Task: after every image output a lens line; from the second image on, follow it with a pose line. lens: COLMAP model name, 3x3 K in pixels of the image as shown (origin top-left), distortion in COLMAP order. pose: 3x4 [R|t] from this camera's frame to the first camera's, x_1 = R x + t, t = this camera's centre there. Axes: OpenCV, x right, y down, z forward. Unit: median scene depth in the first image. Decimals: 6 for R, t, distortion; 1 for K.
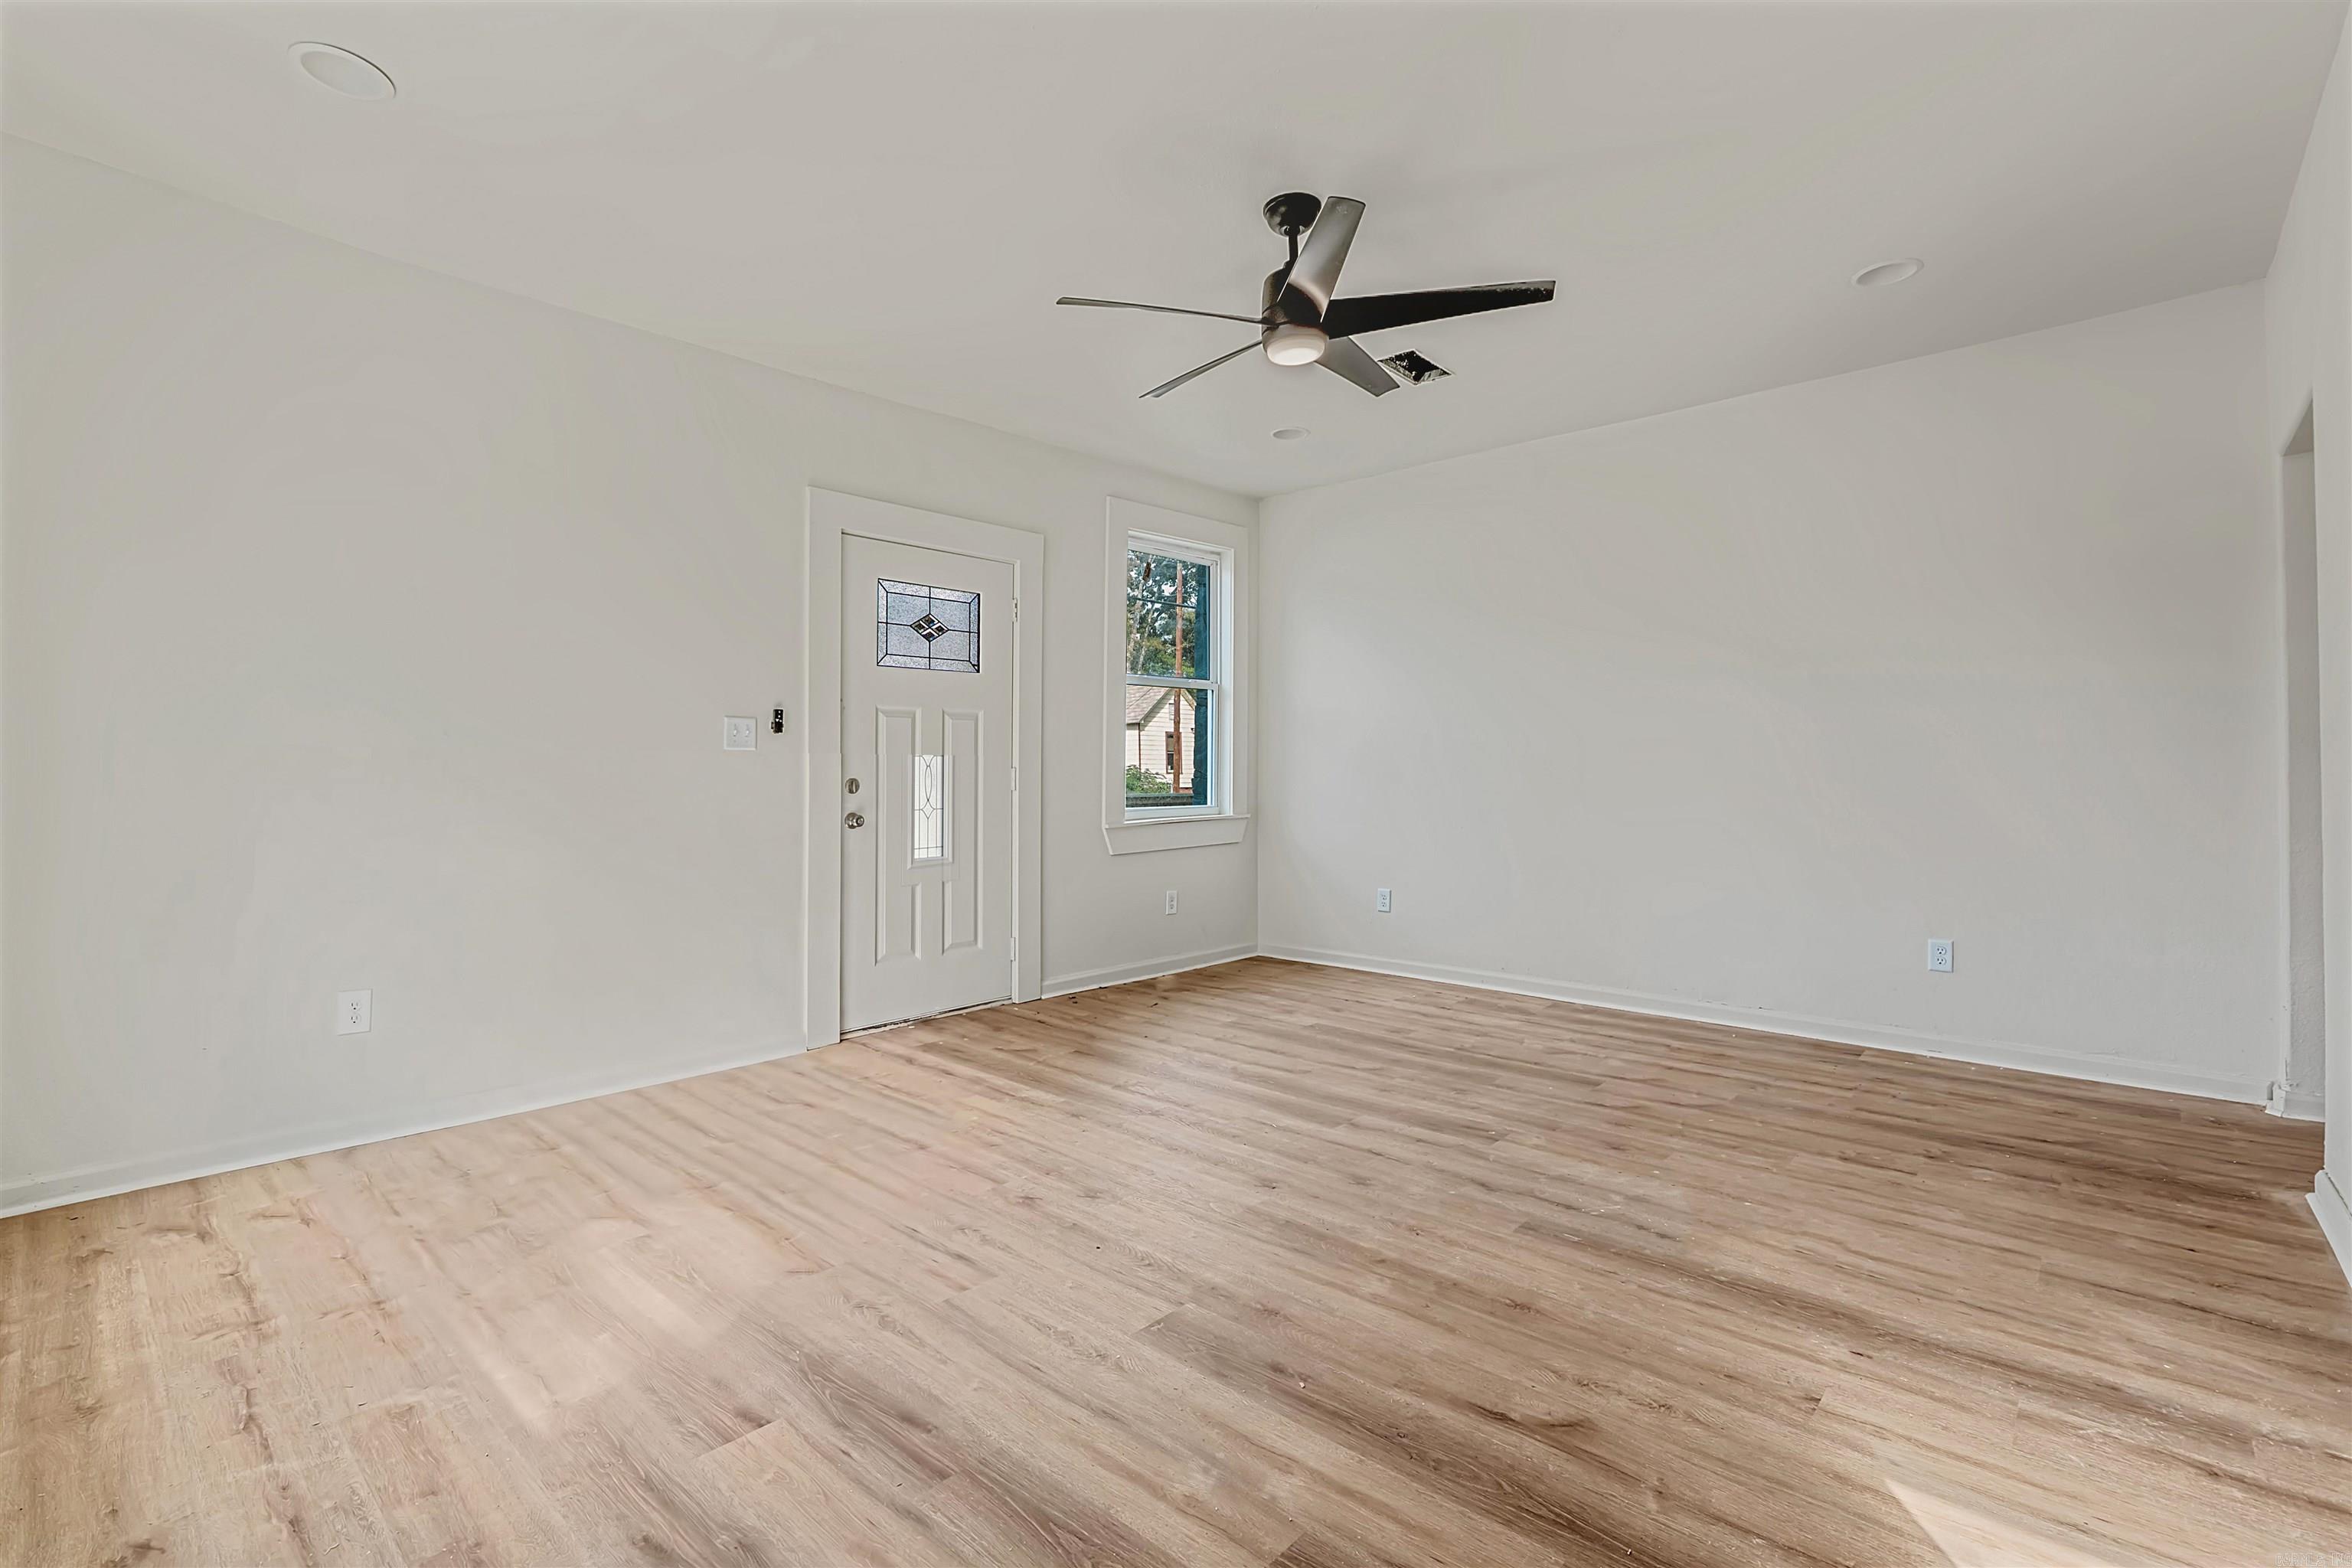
lens RADIAL K [[997.8, 0, 1157.1], [0, 997.8, 773.8], [0, 0, 1]] dist [-0.004070, -0.001360]
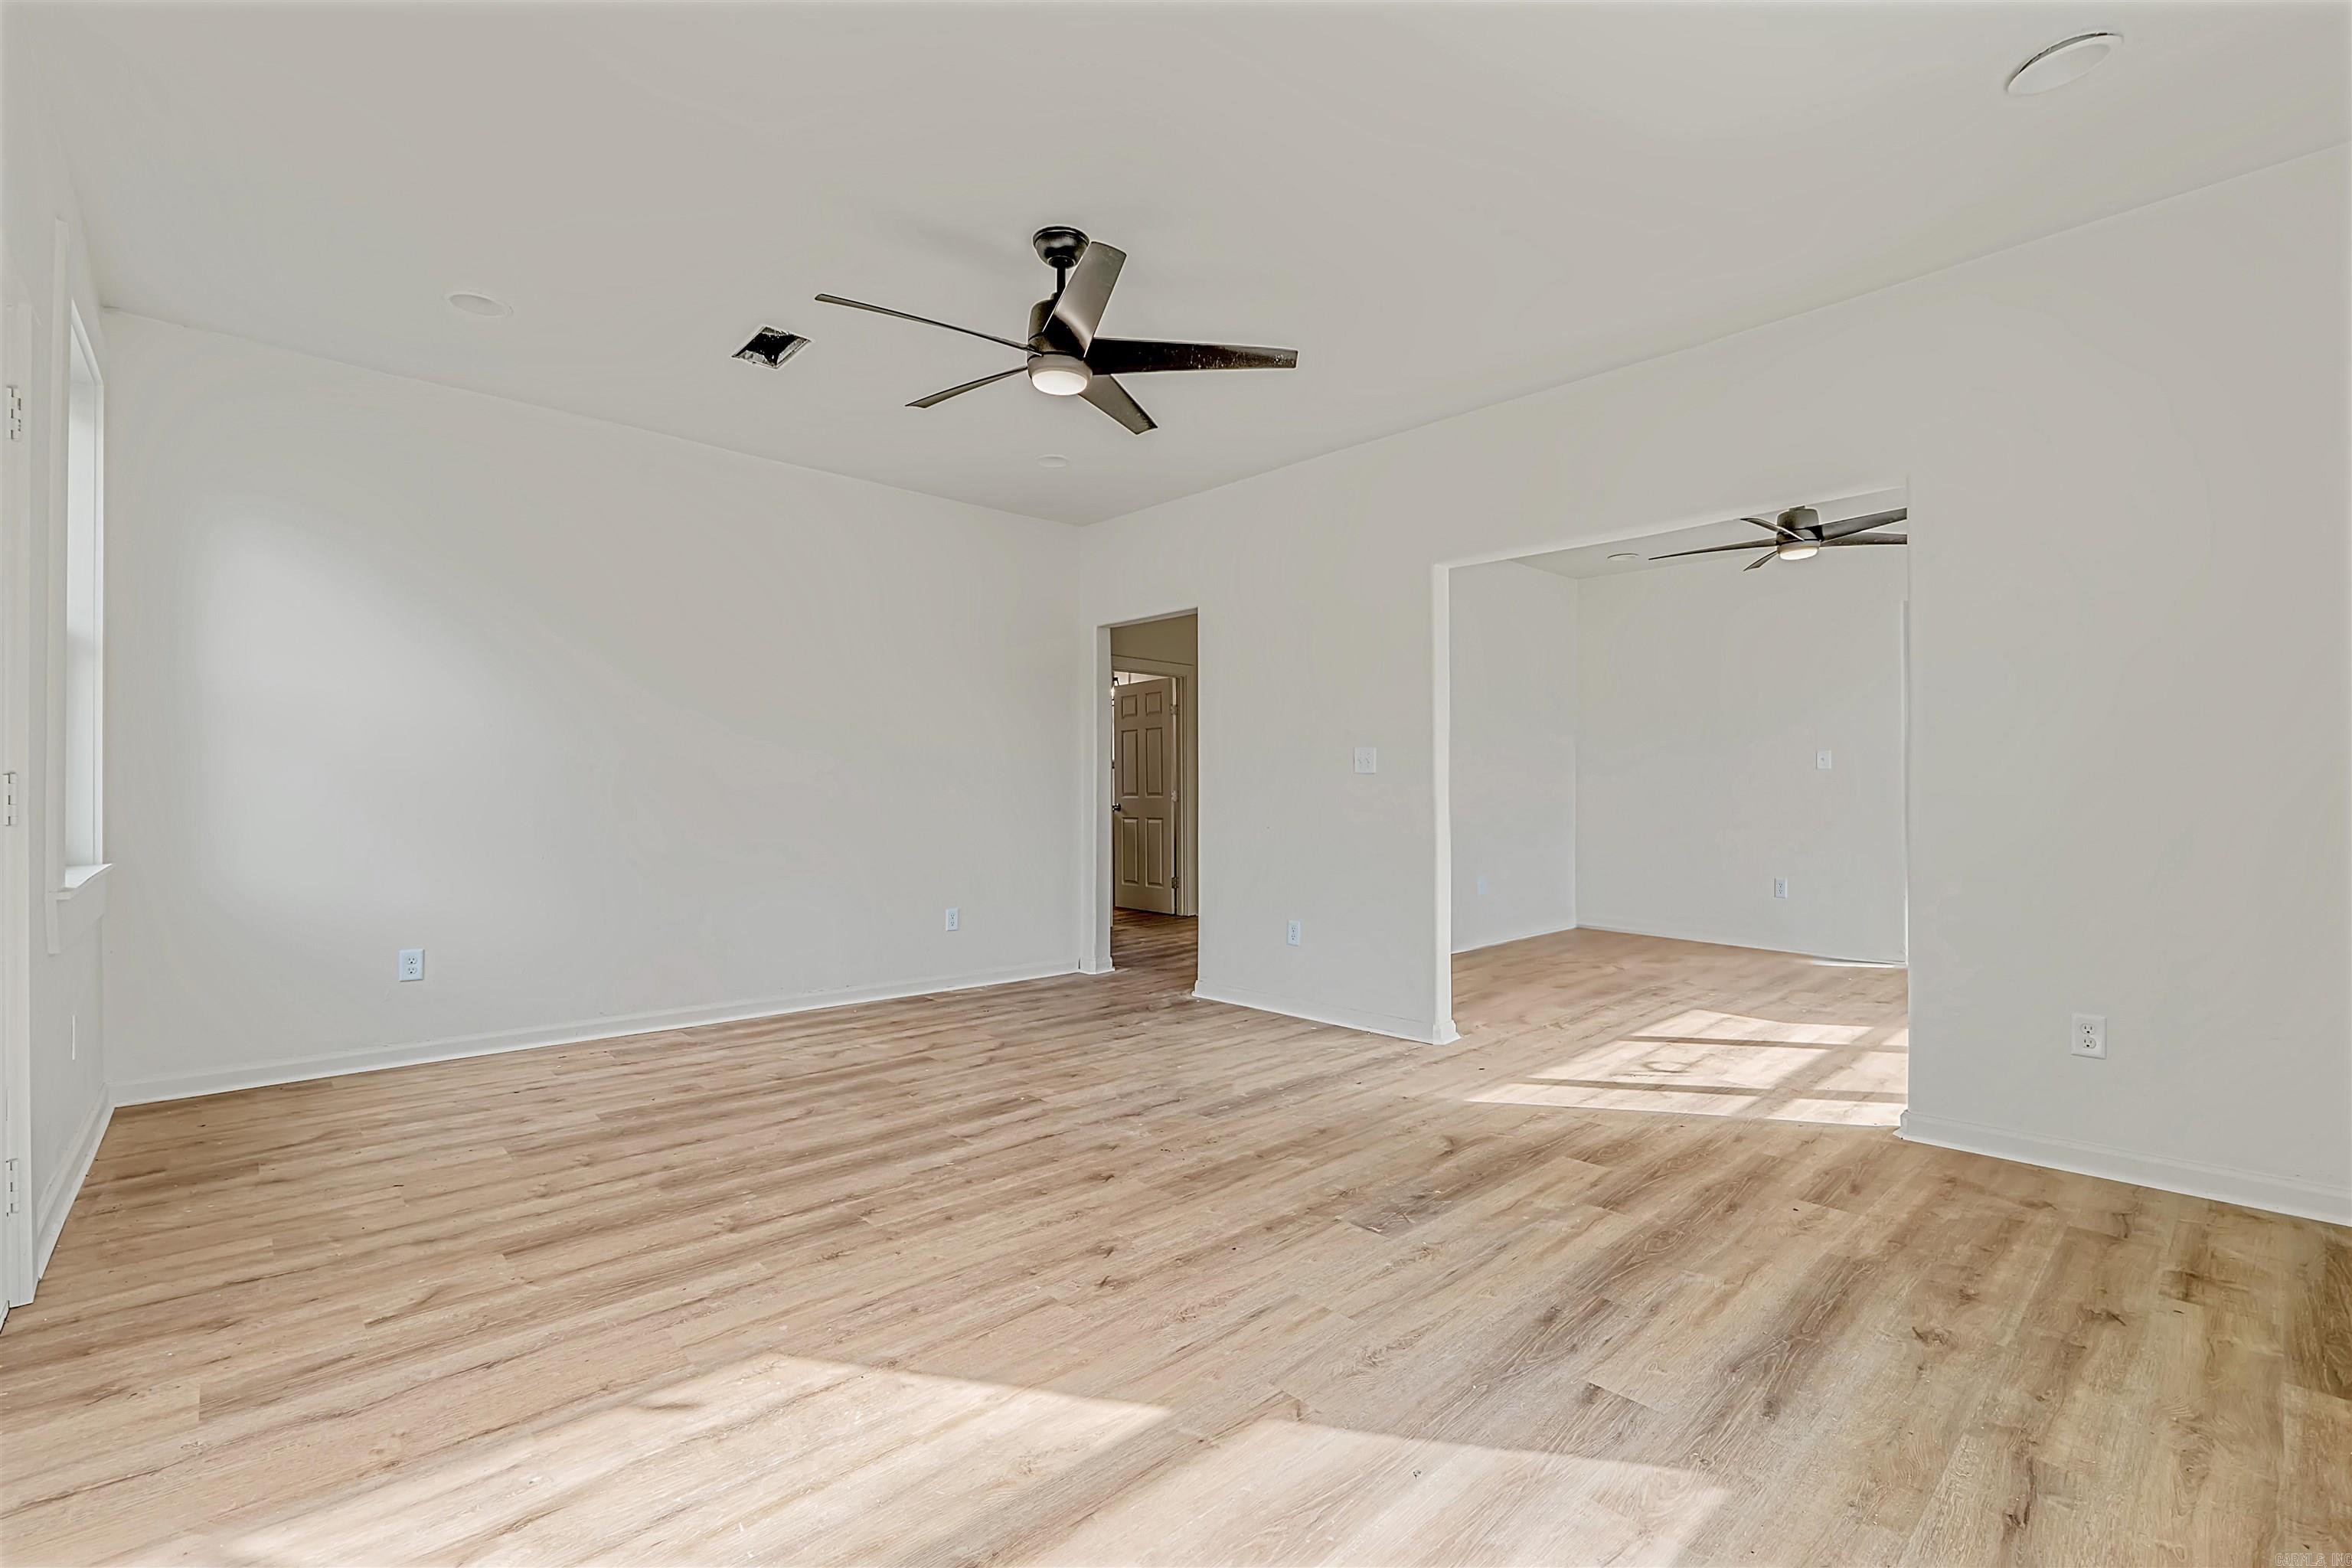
lens RADIAL K [[997.8, 0, 1157.2], [0, 997.8, 792.9], [0, 0, 1]] dist [-0.004070, -0.001360]
pose [[0.123563, 0.003316, 0.992331, -0.906506], [-0.001013, 0.999994, -0.003216, 0.008115], [-0.992336, -0.000608, 0.123566, 0.793978]]
